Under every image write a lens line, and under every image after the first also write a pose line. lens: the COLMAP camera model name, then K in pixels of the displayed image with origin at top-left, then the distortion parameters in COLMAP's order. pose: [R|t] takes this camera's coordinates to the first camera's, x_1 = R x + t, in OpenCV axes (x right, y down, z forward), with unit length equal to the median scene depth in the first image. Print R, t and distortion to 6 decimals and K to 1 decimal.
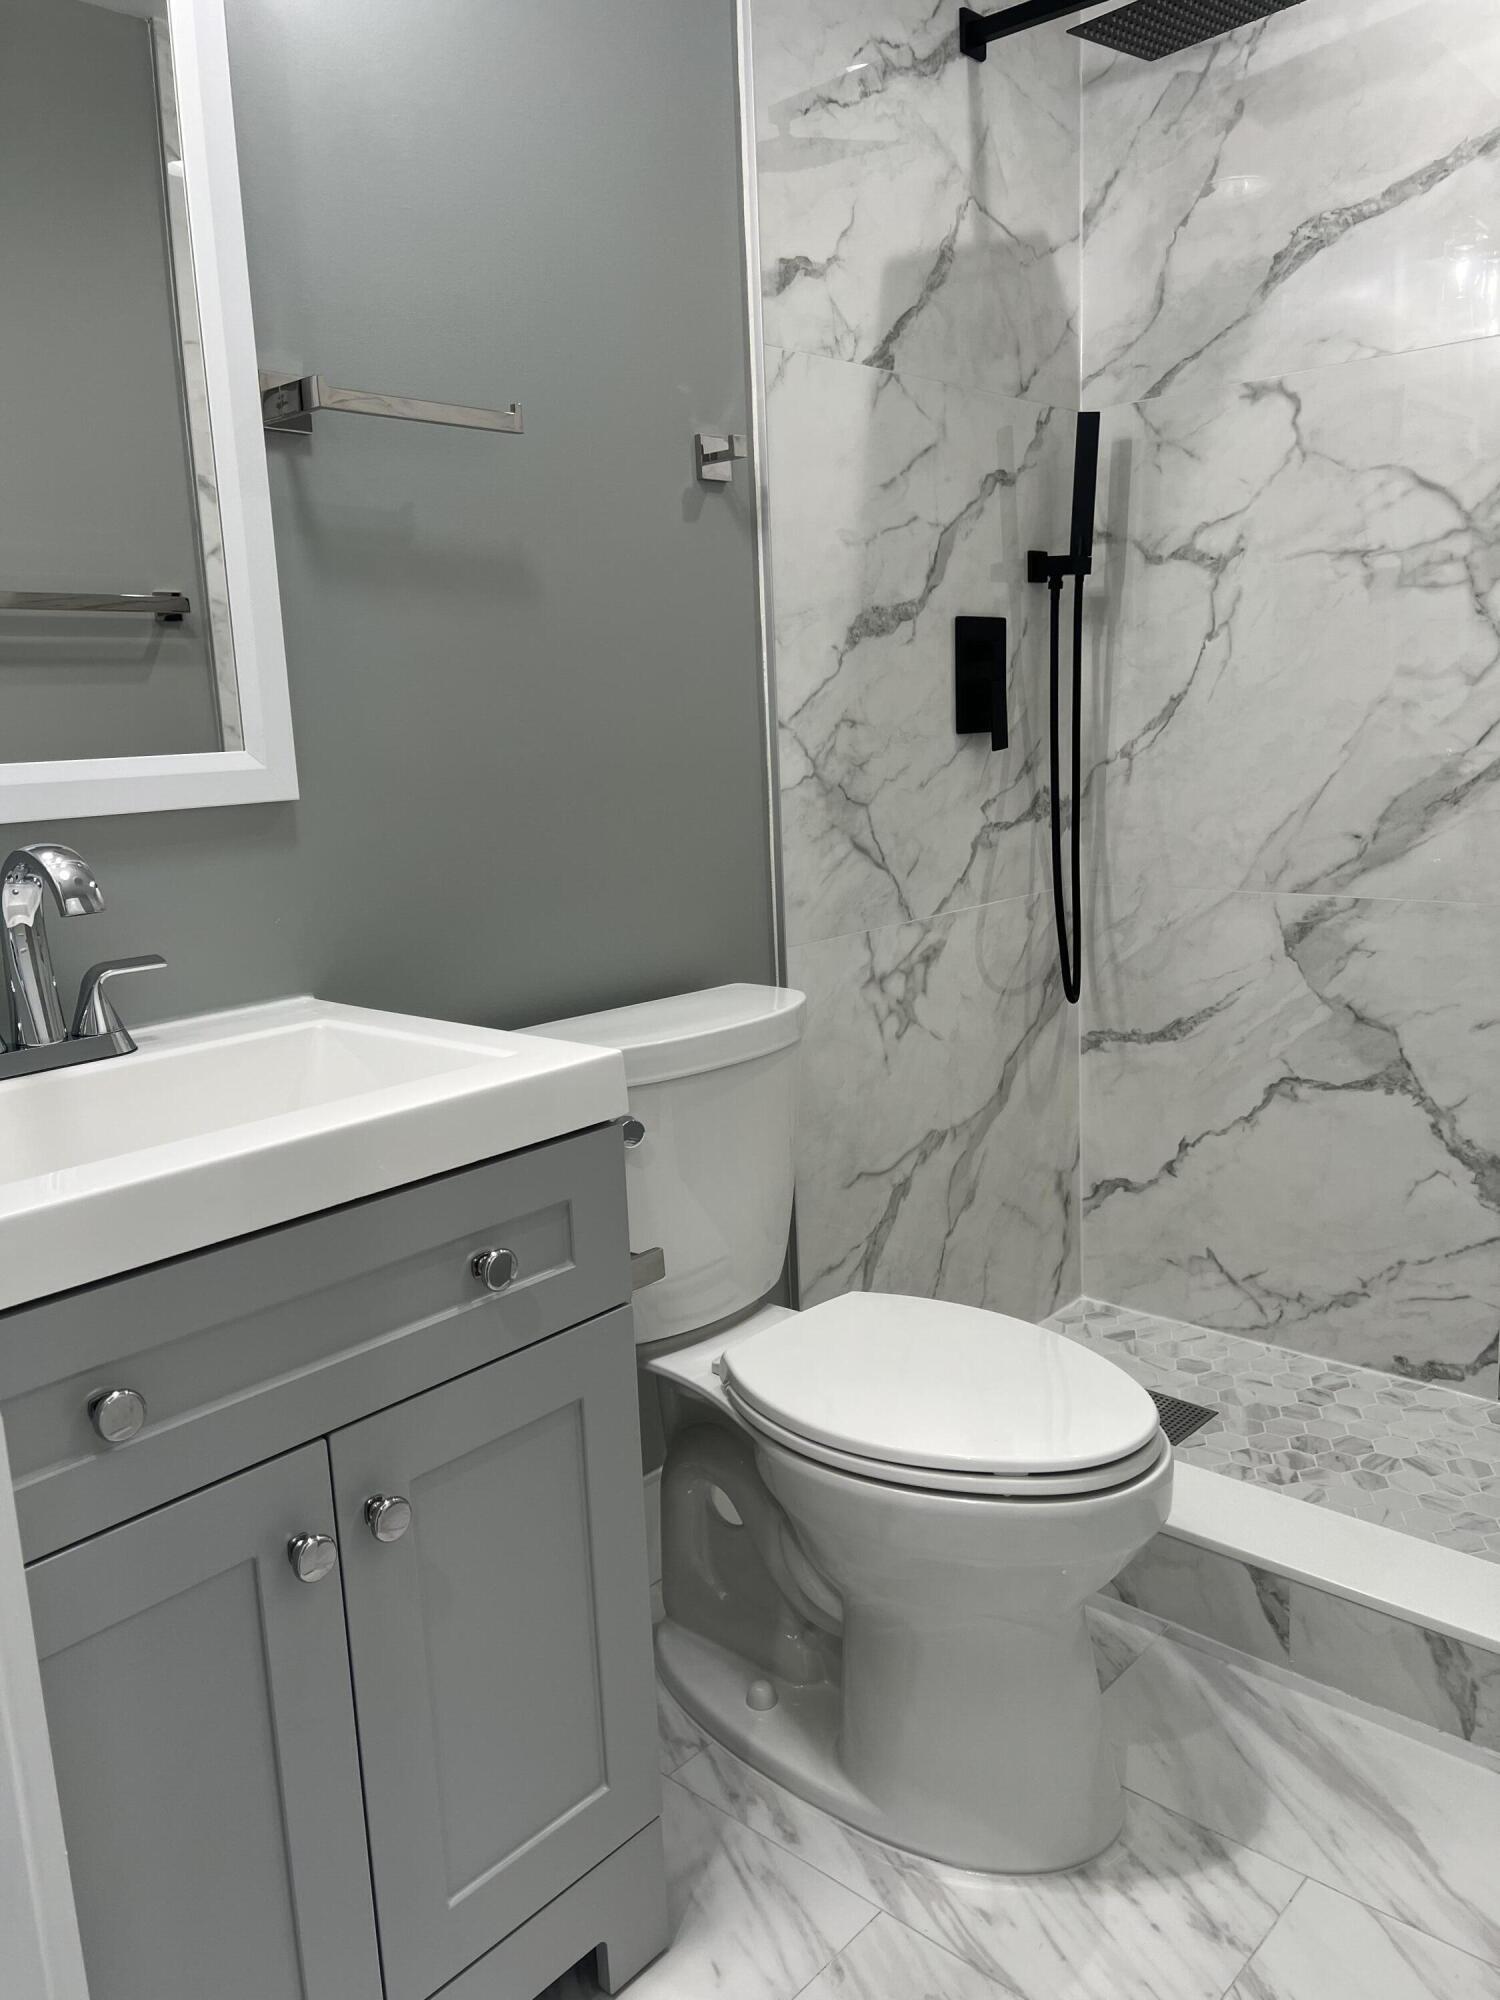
lens RADIAL K [[1525.9, 0, 772.7], [0, 1525.9, 1000.2], [0, 0, 1]] dist [0.037183, -0.046876]
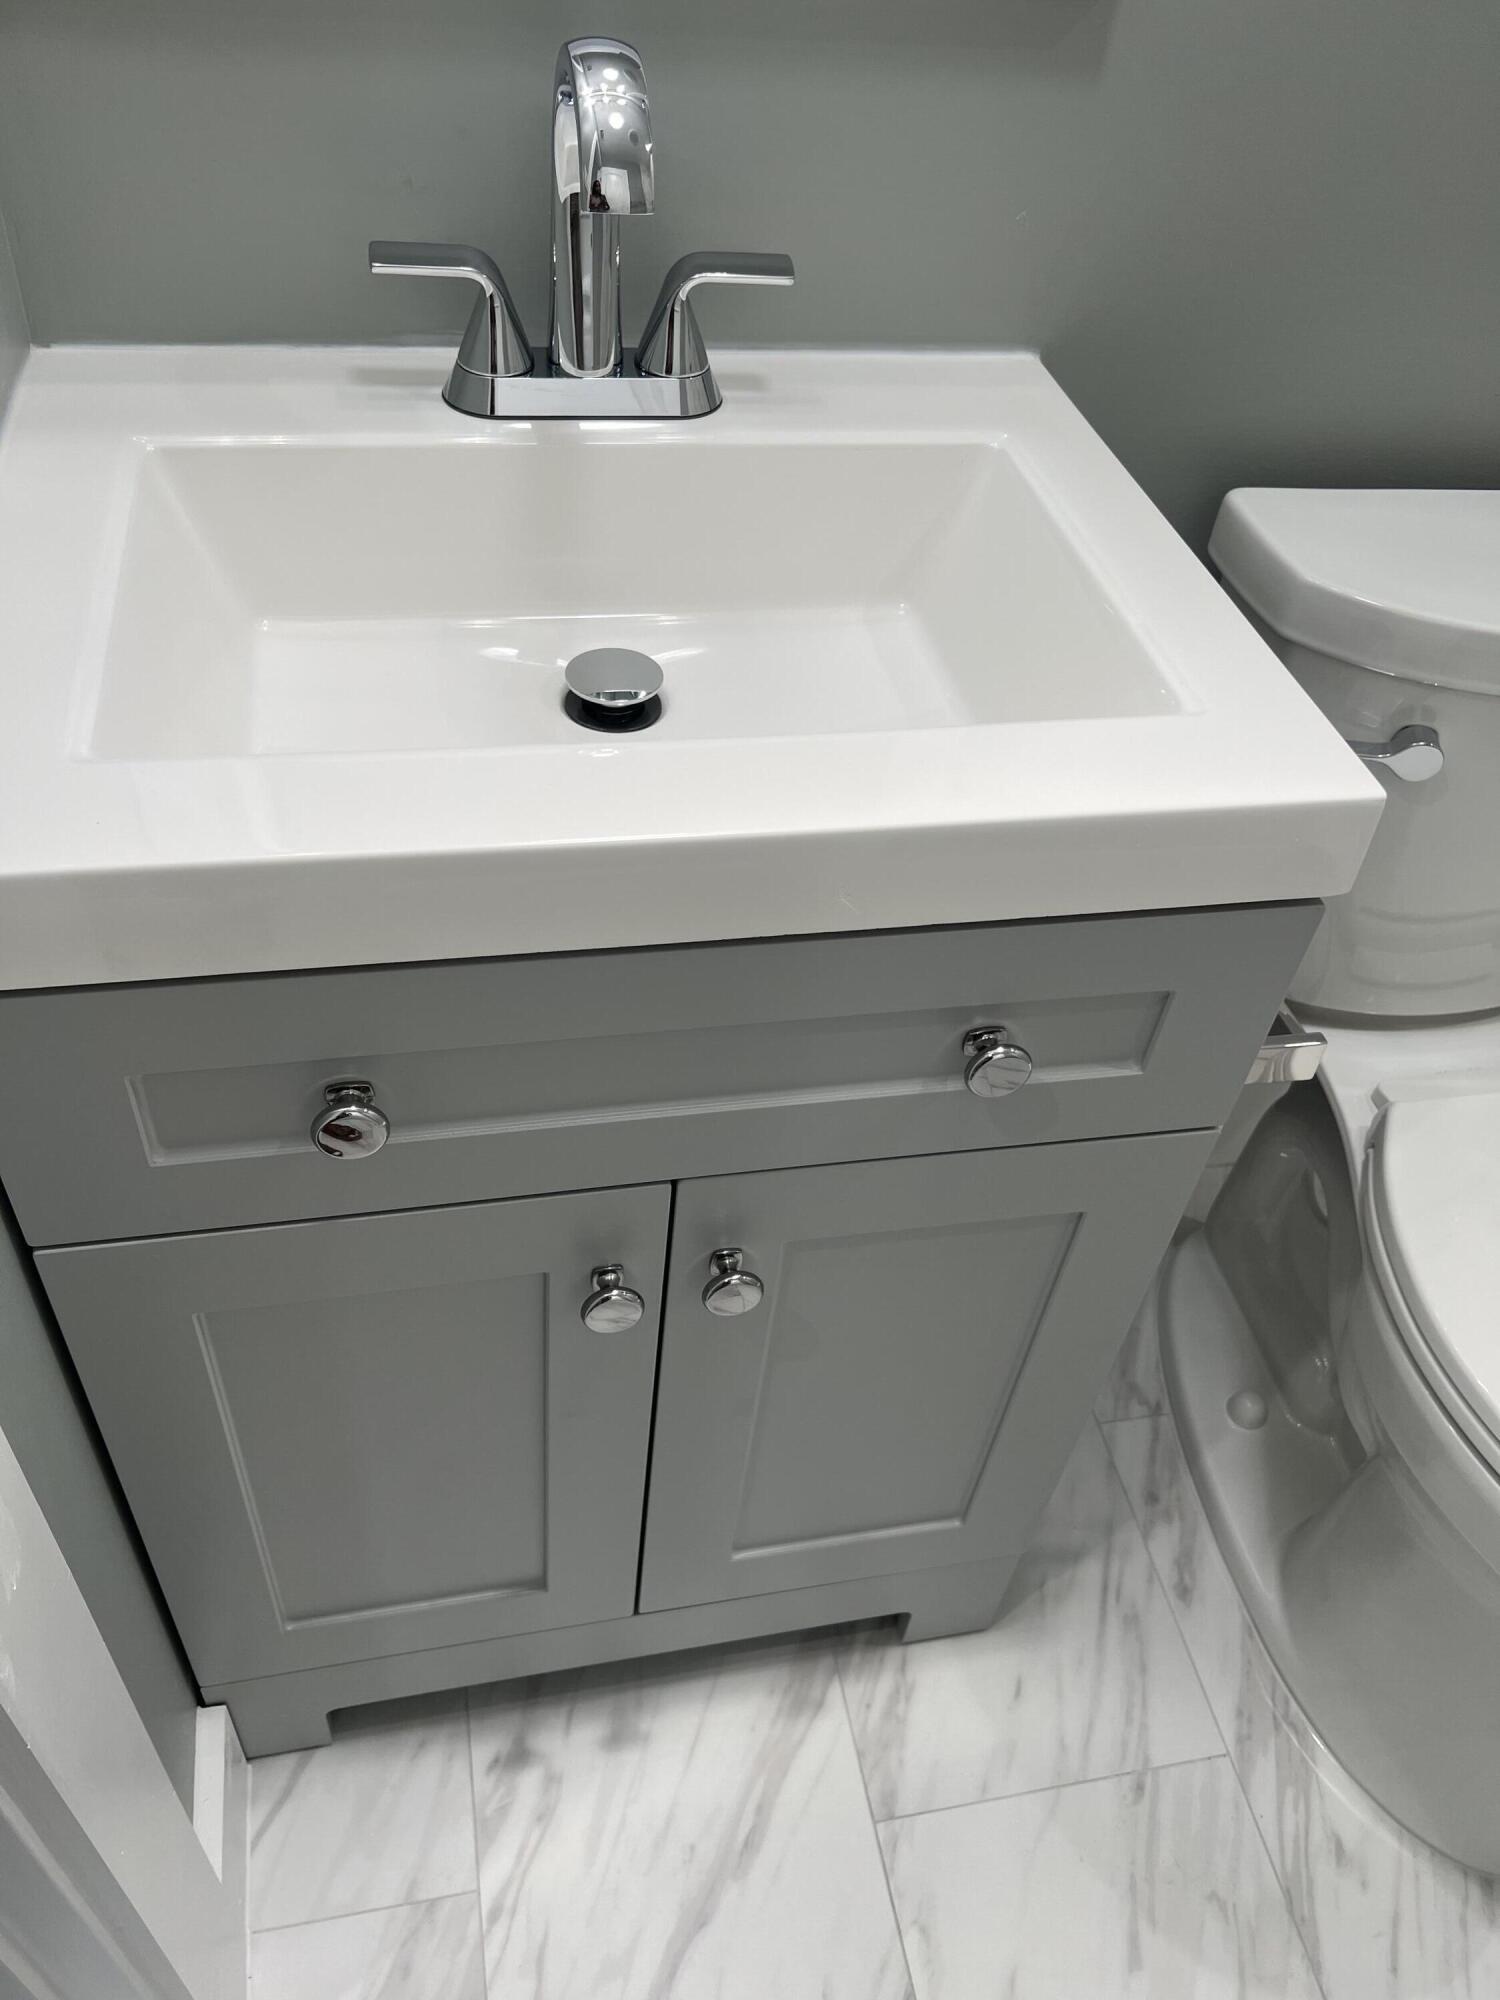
lens RADIAL K [[1528.0, 0, 750.0], [0, 1528.0, 1000.0], [0, 0, 1]] dist [0.044488, -0.059382]
pose [[0.790706, 0.500932, -0.351923, -0.028563], [-0.230479, 0.776142, 0.586927, -0.097260], [0.567153, -0.382976, 0.729155, 0.263348]]
